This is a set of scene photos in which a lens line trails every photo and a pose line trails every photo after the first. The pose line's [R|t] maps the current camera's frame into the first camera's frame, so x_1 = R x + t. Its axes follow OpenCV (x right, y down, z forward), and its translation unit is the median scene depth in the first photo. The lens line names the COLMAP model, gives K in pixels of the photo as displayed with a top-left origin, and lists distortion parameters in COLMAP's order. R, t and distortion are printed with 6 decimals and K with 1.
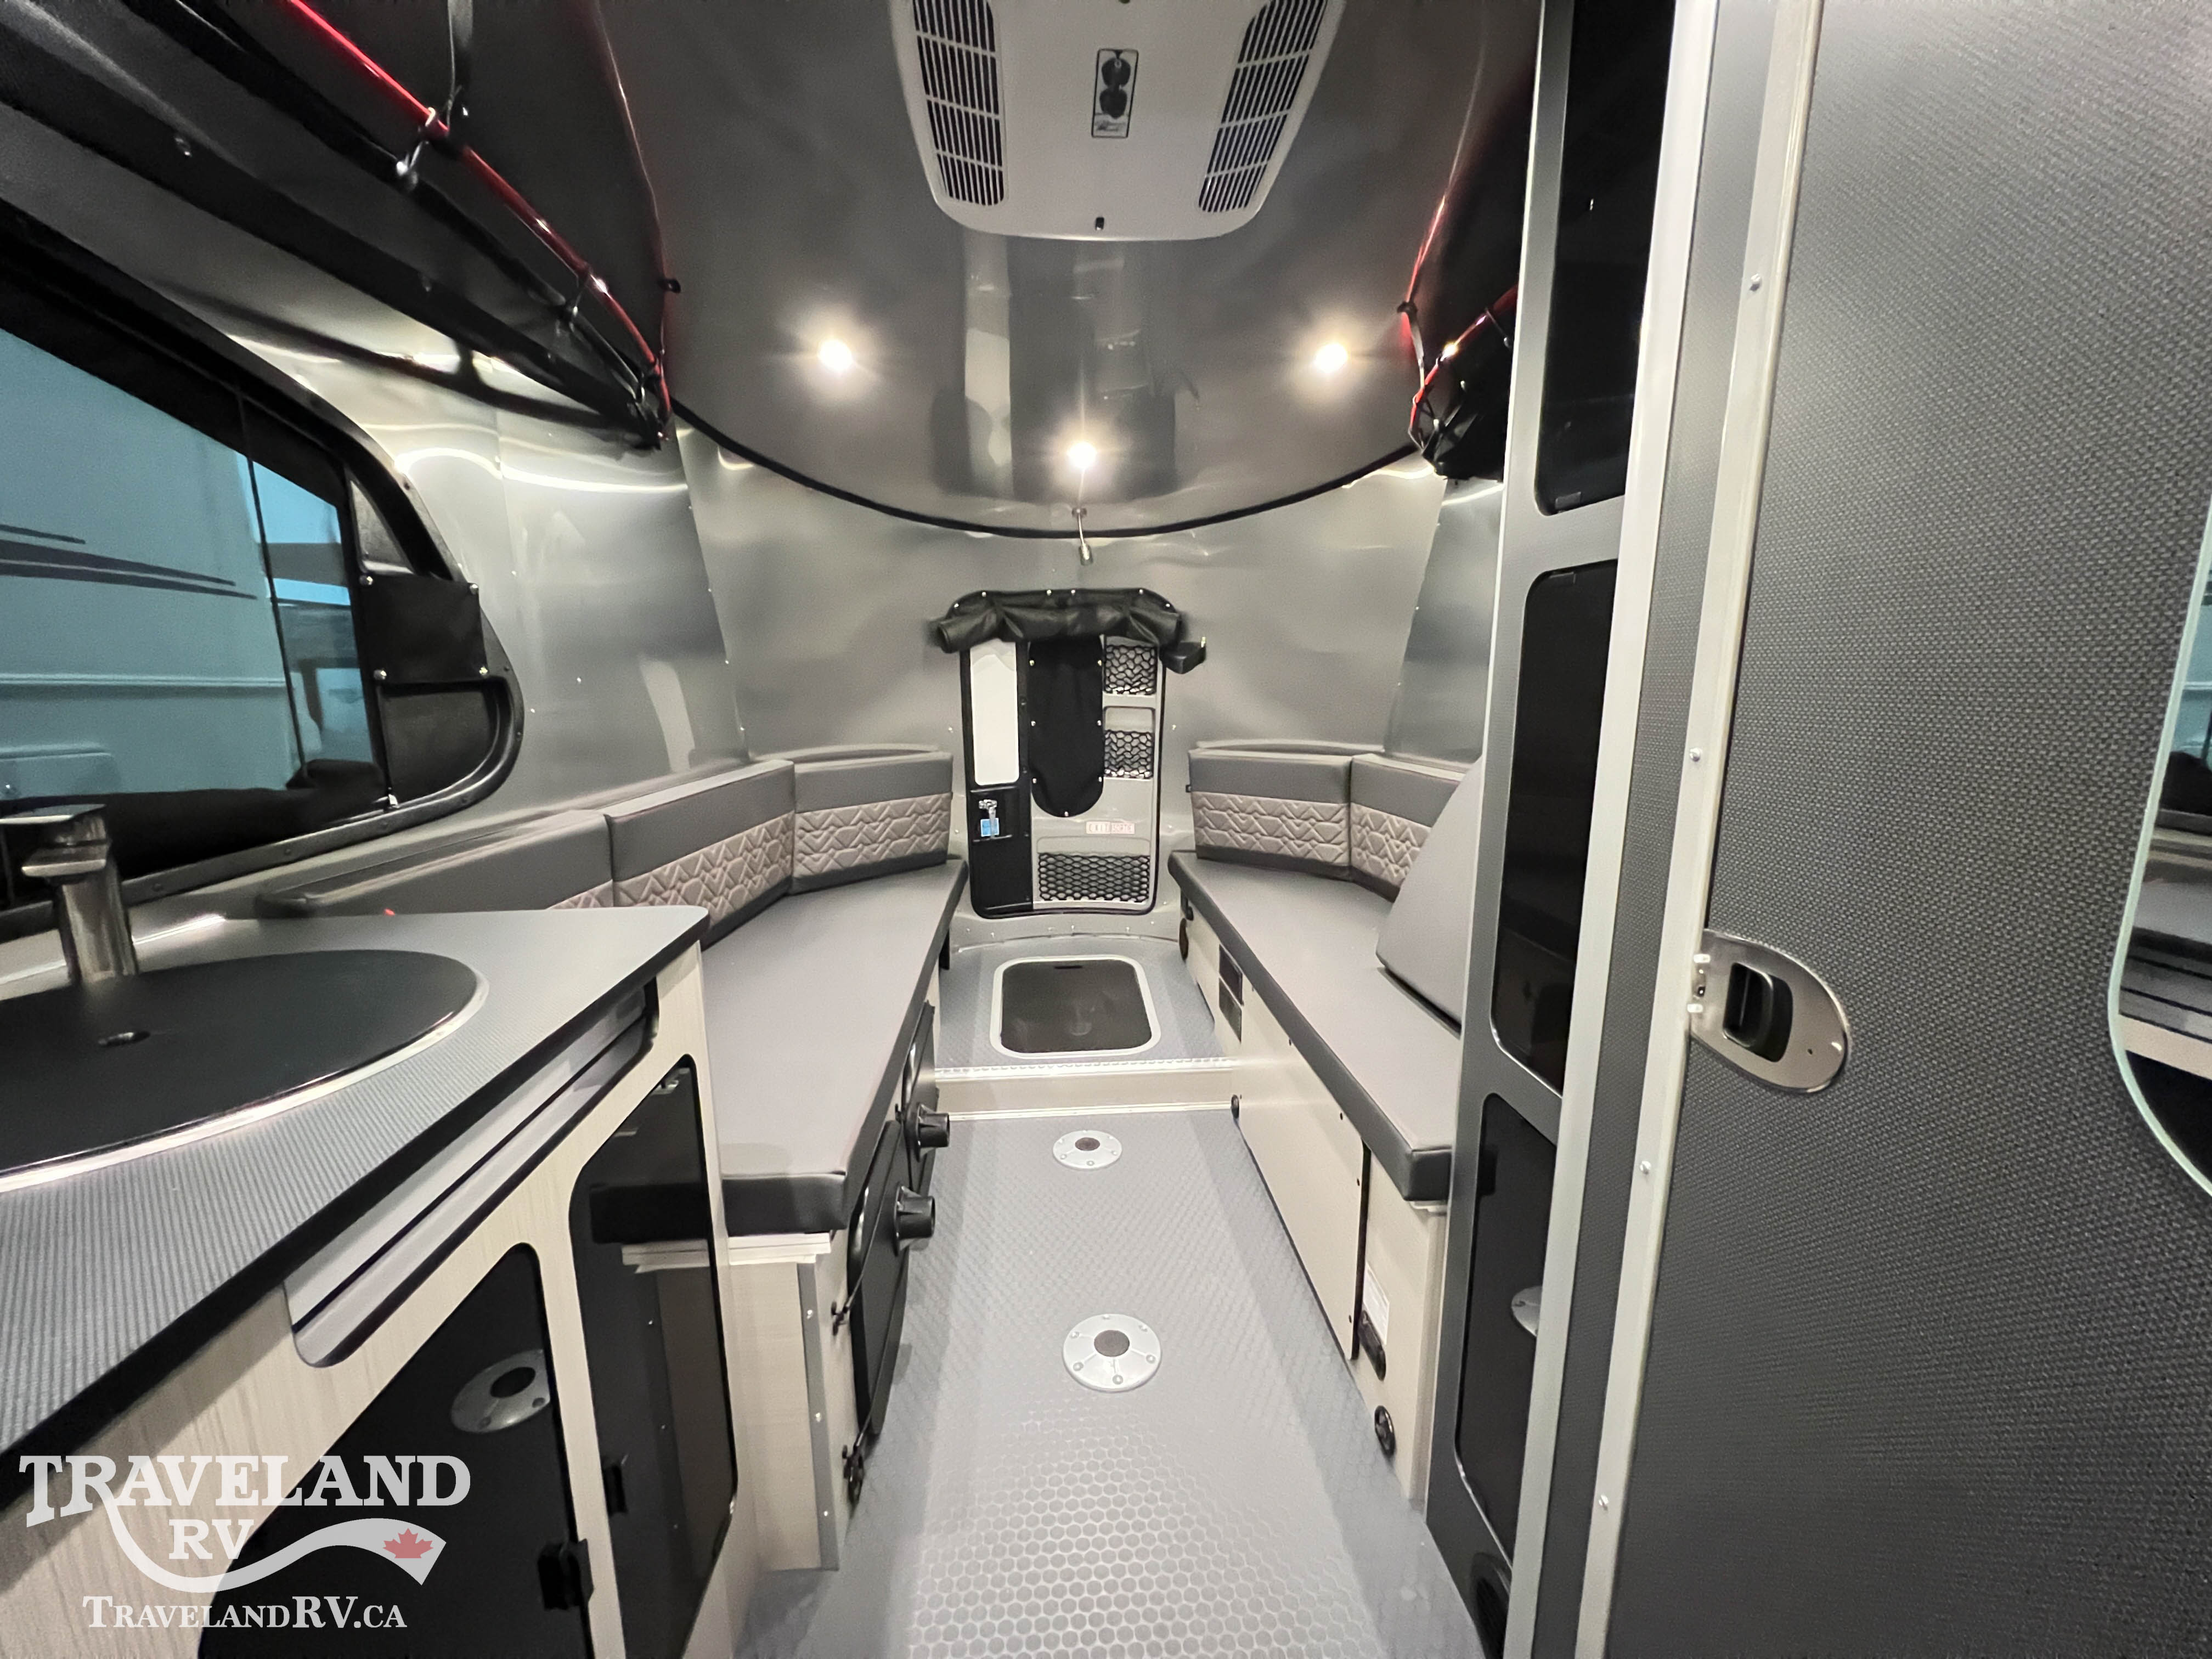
lens RADIAL K [[882.3, 0, 1104.5], [0, 882.3, 827.5], [0, 0, 1]] dist [-0.001883, 0.000135]
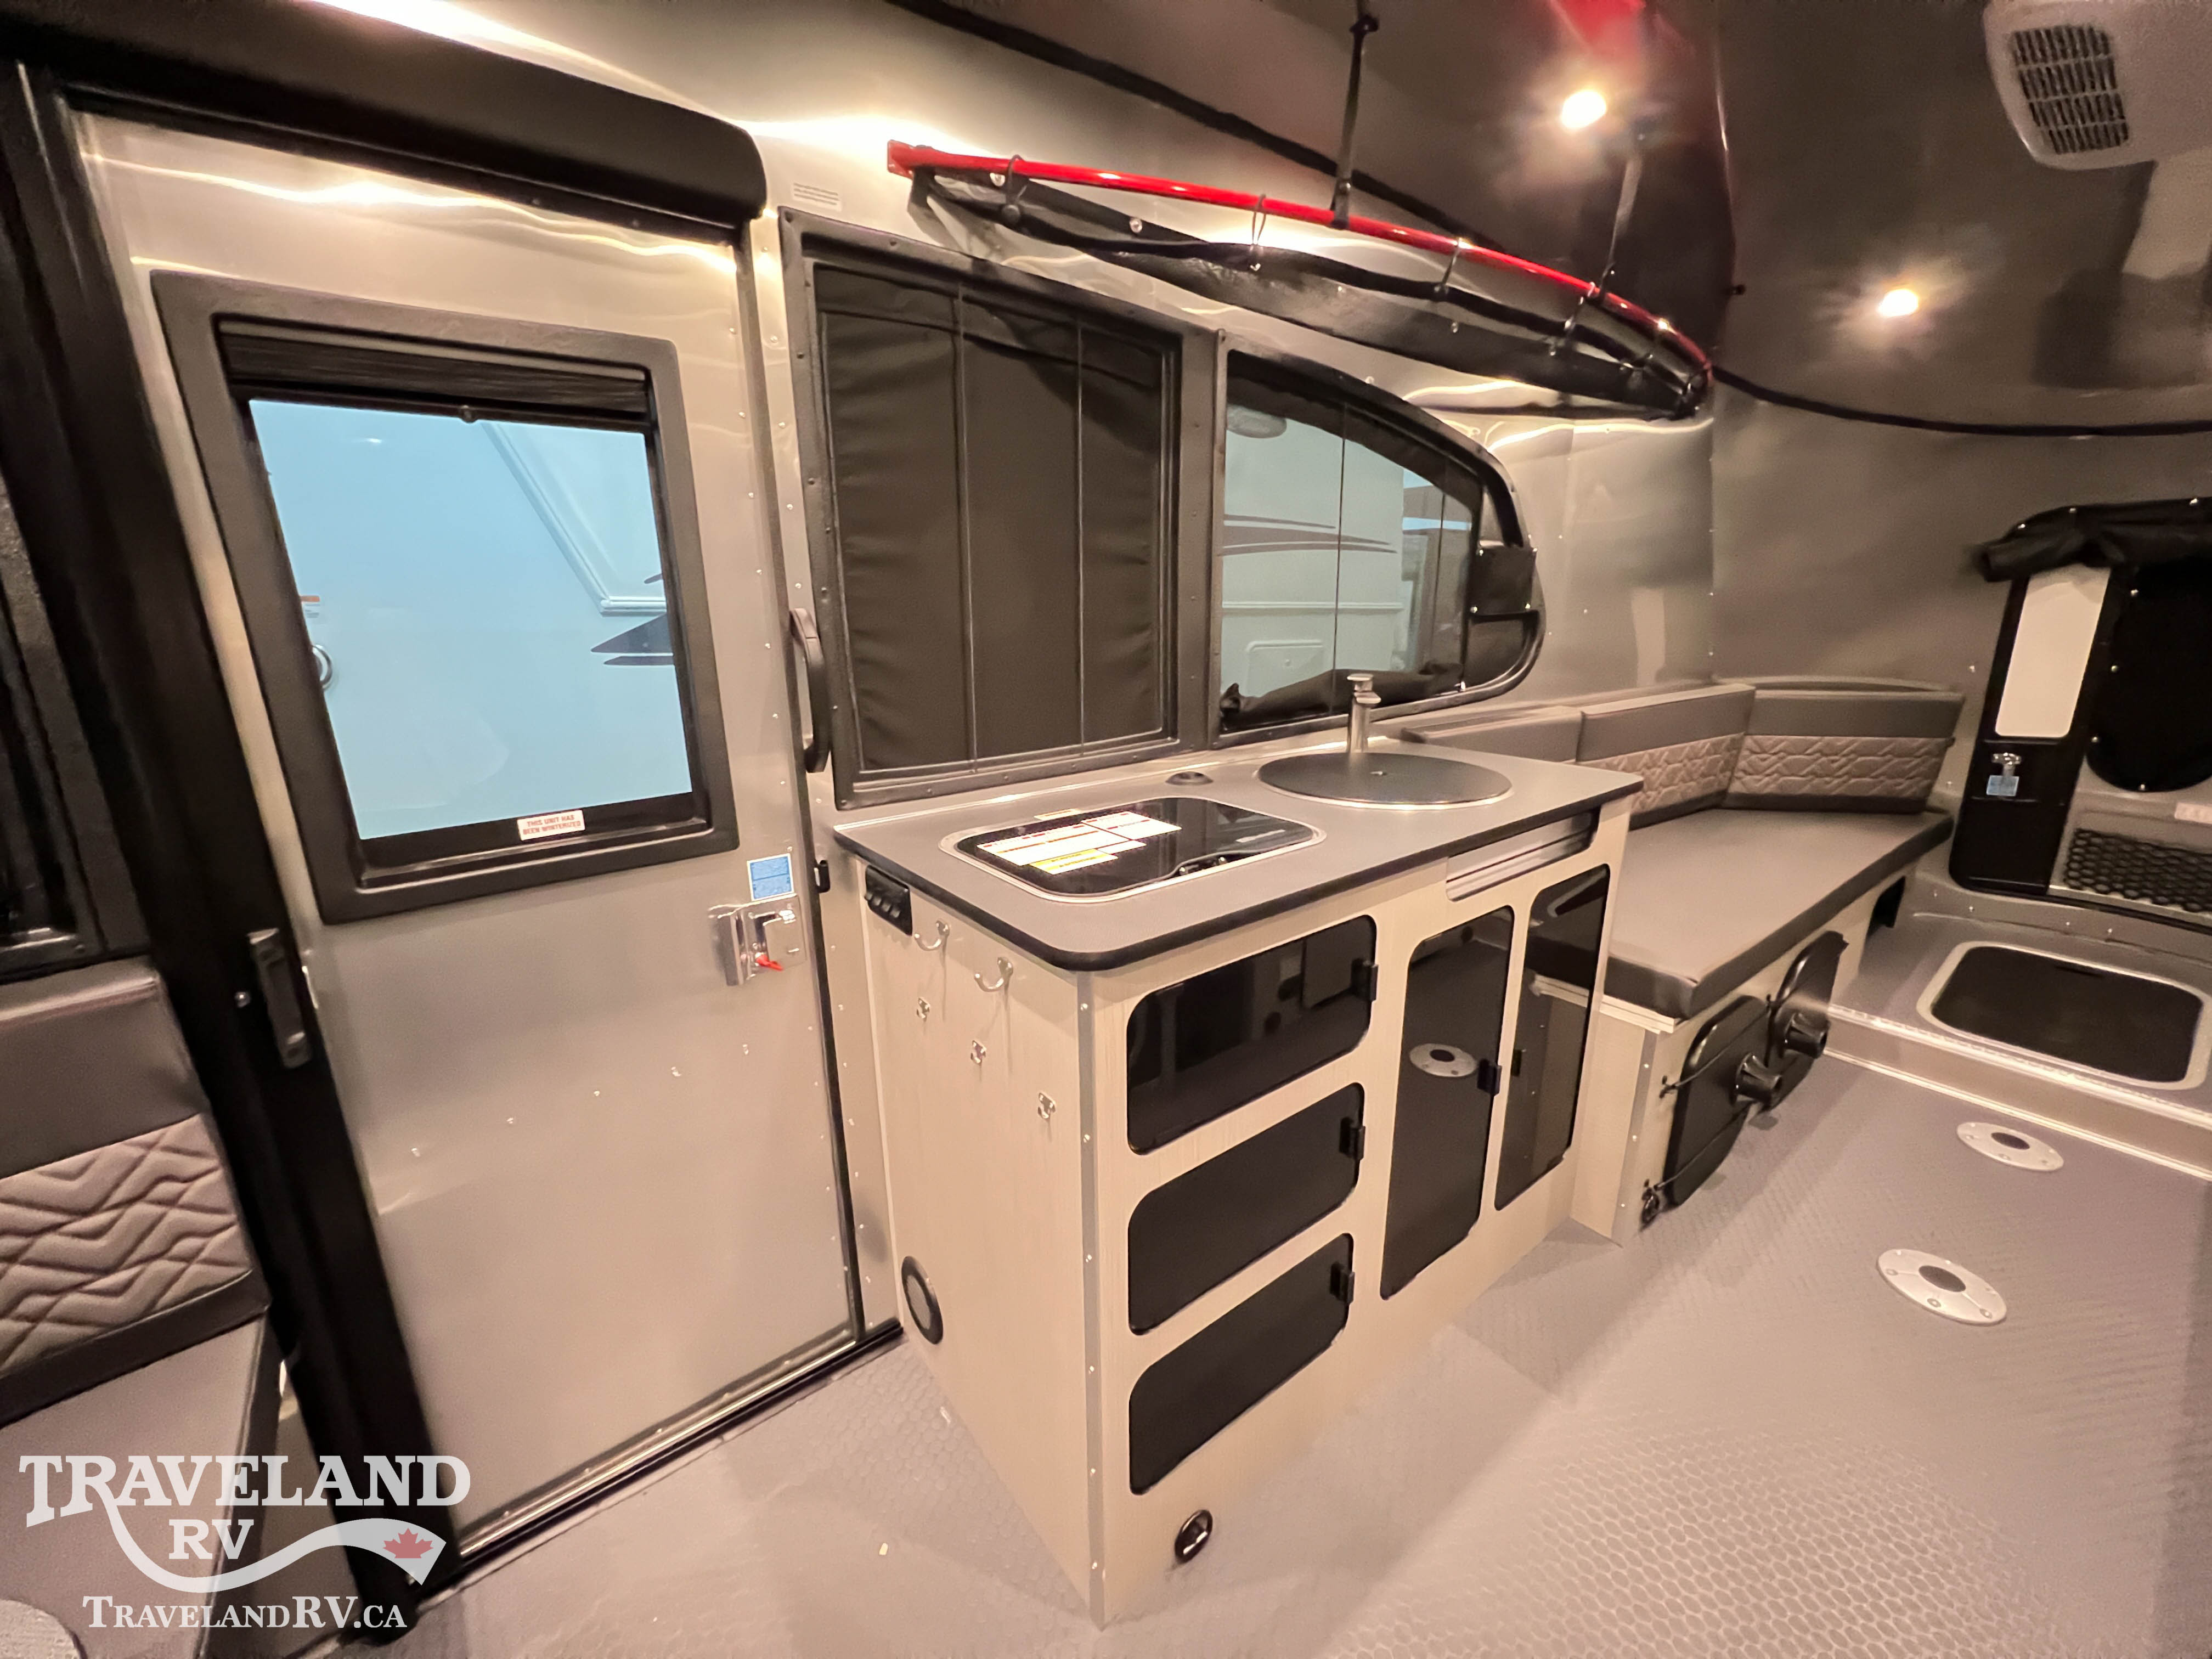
lens RADIAL K [[881.1, 0, 1102.5], [0, 881.1, 826.9], [0, 0, 1]] dist [-0.001109, 0.000069]
pose [[0.542357, 0.224030, -0.809728, 0.120141], [-0.142938, 0.974346, 0.173835, 0.018789], [0.827899, 0.021460, 0.560466, -0.255137]]
